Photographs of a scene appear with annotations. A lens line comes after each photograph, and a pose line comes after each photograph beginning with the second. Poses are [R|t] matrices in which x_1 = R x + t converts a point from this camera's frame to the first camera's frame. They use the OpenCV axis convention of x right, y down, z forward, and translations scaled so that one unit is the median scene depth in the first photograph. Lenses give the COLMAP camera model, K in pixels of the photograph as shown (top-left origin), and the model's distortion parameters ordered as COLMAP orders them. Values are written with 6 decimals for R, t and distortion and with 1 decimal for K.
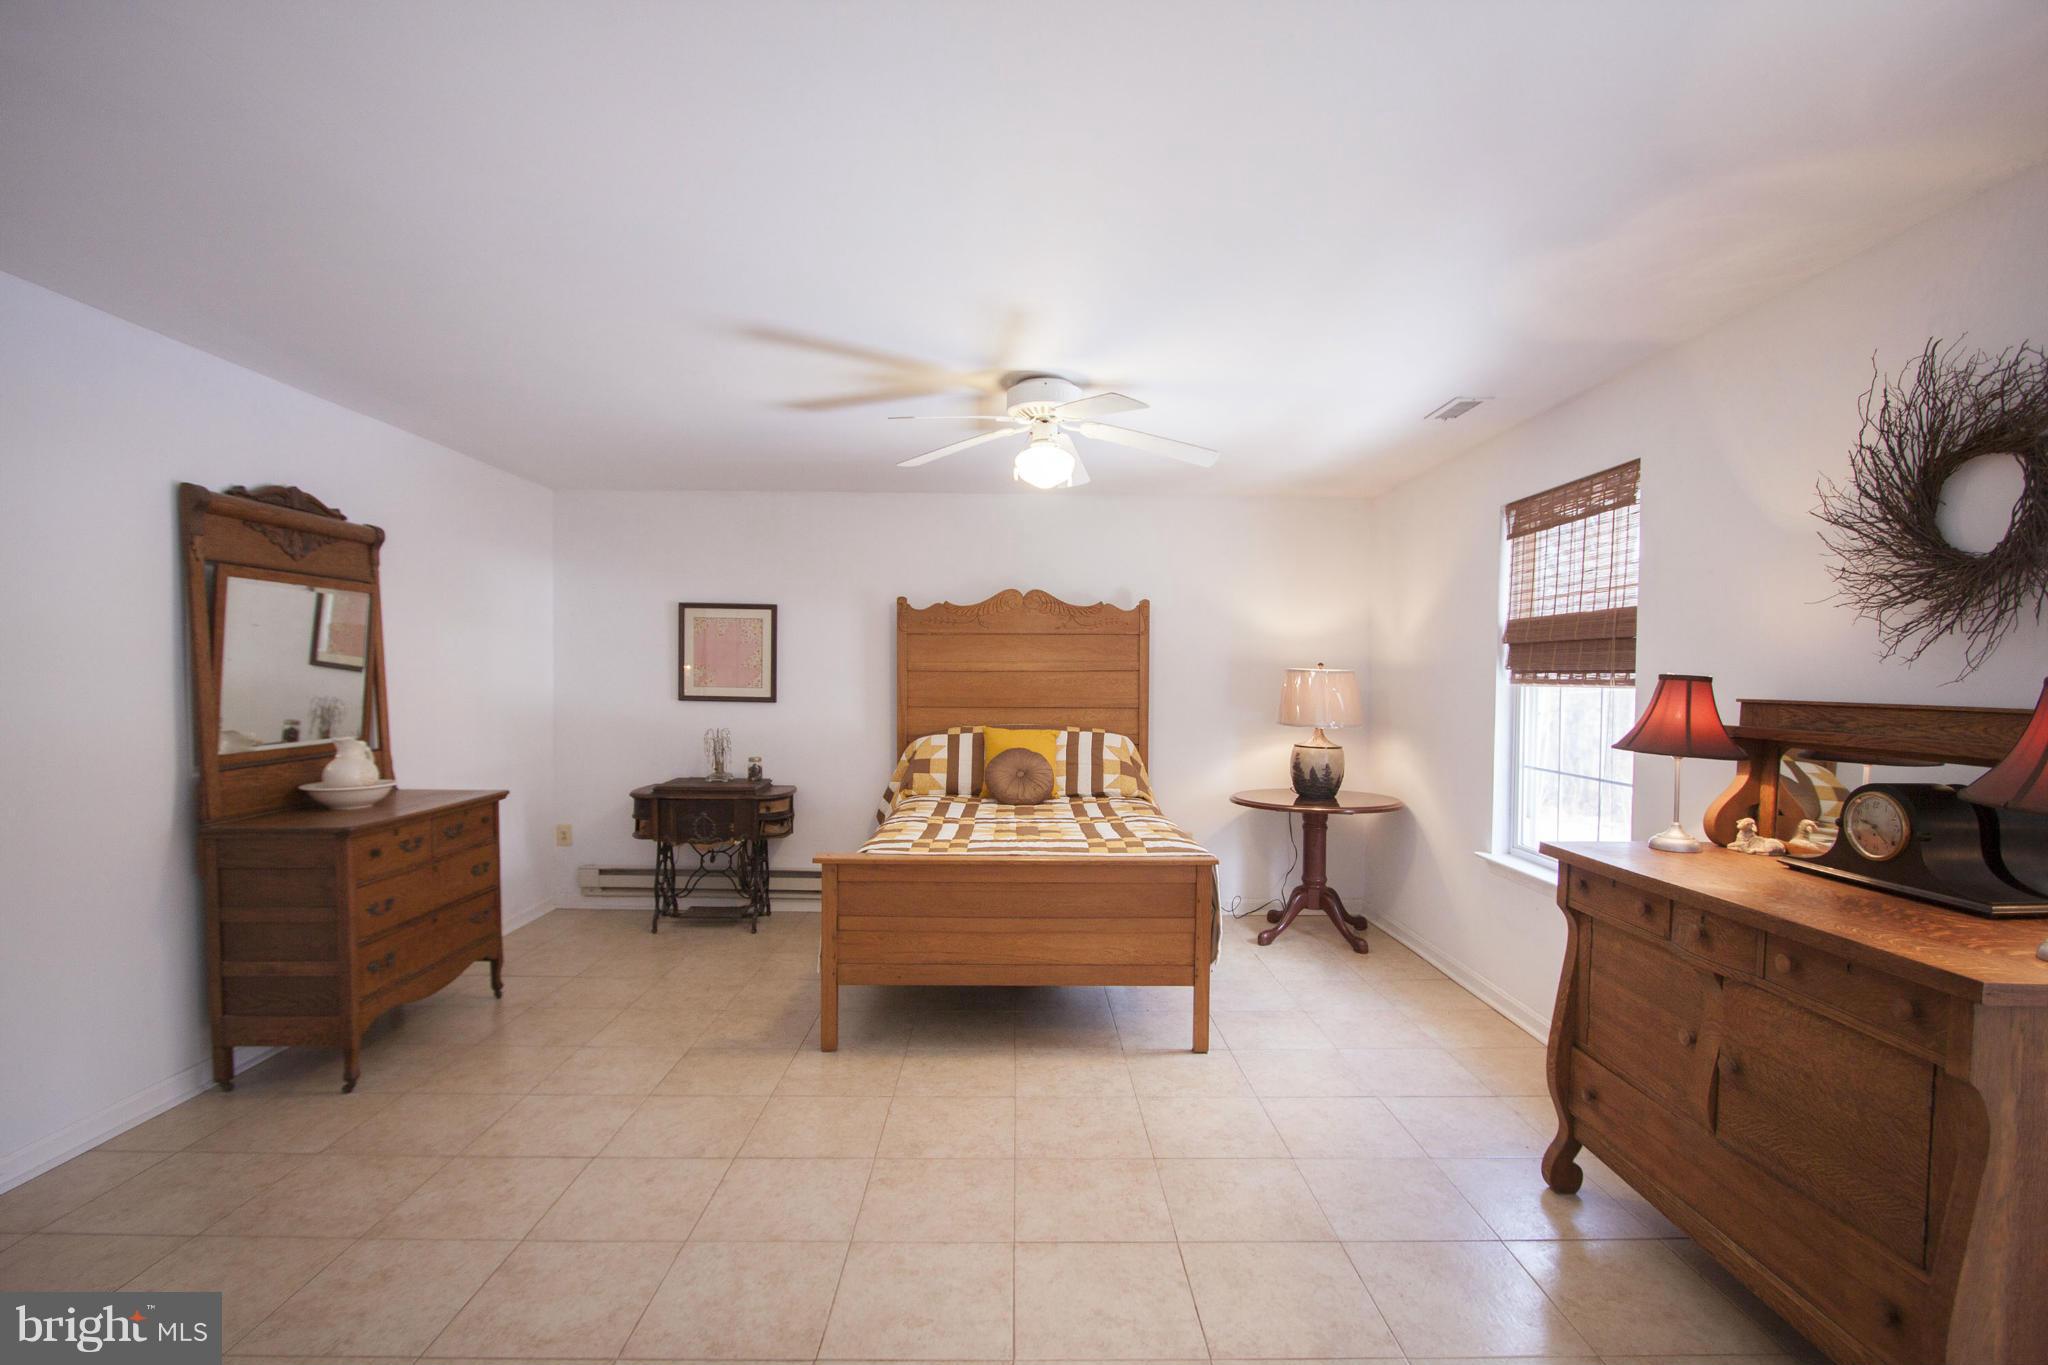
lens RADIAL K [[958.0, 0, 1025.9], [0, 958.0, 704.5], [0, 0, 1]] dist [-0.017765, 0.002030]
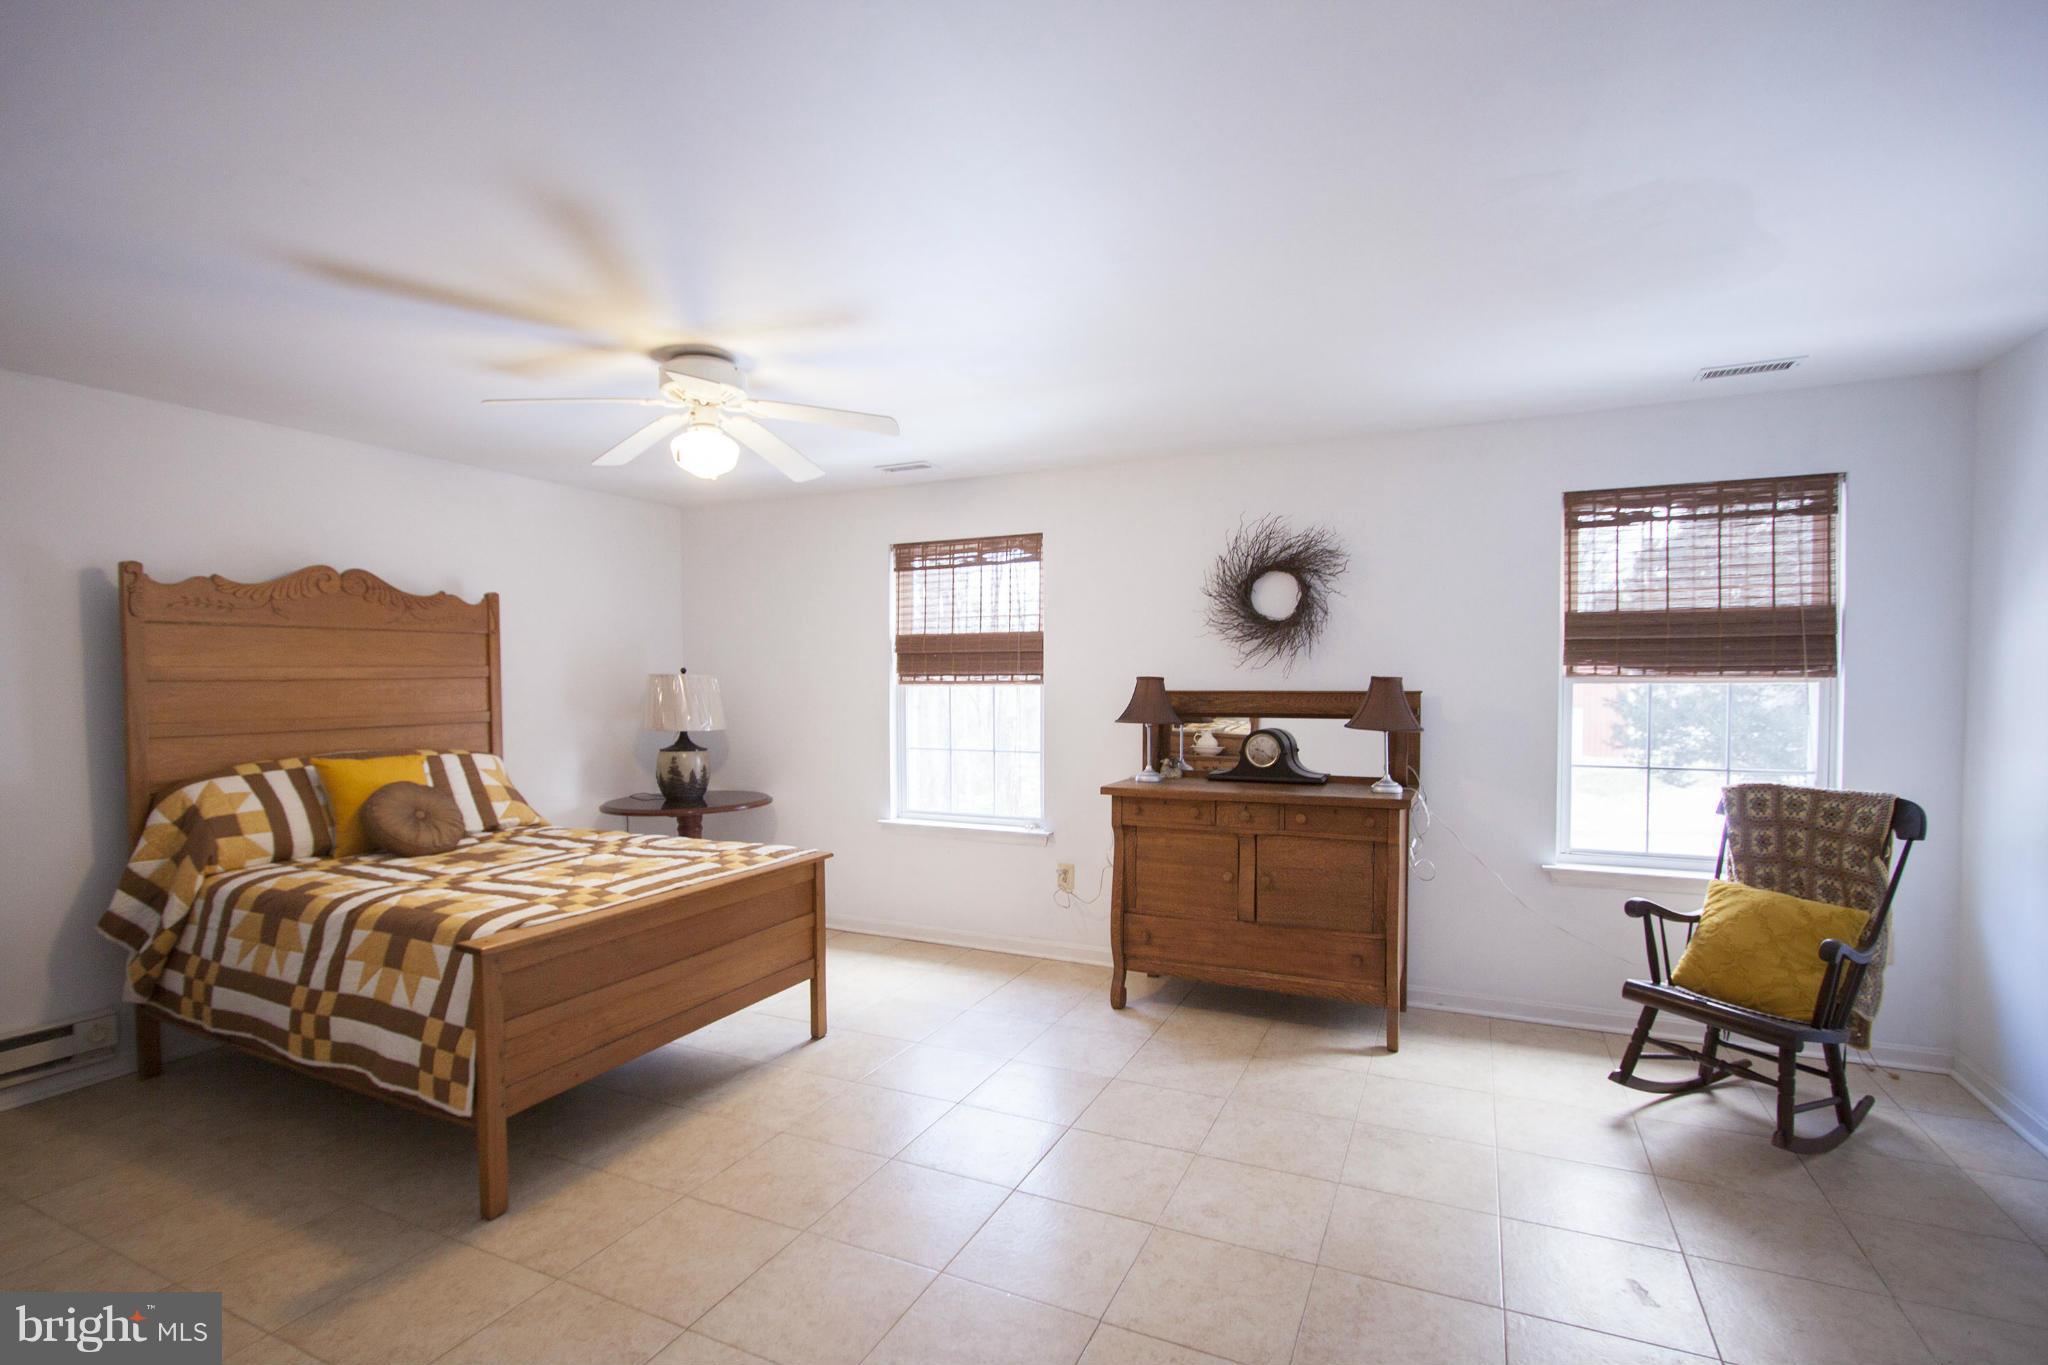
lens RADIAL K [[958.0, 0, 1025.9], [0, 958.0, 704.5], [0, 0, 1]] dist [-0.017765, 0.002030]
pose [[0.424261, -0.034440, 0.904885, -0.623249], [0.036388, 0.999118, 0.020966, -0.016677], [-0.904809, 0.024032, 0.425140, 0.314730]]
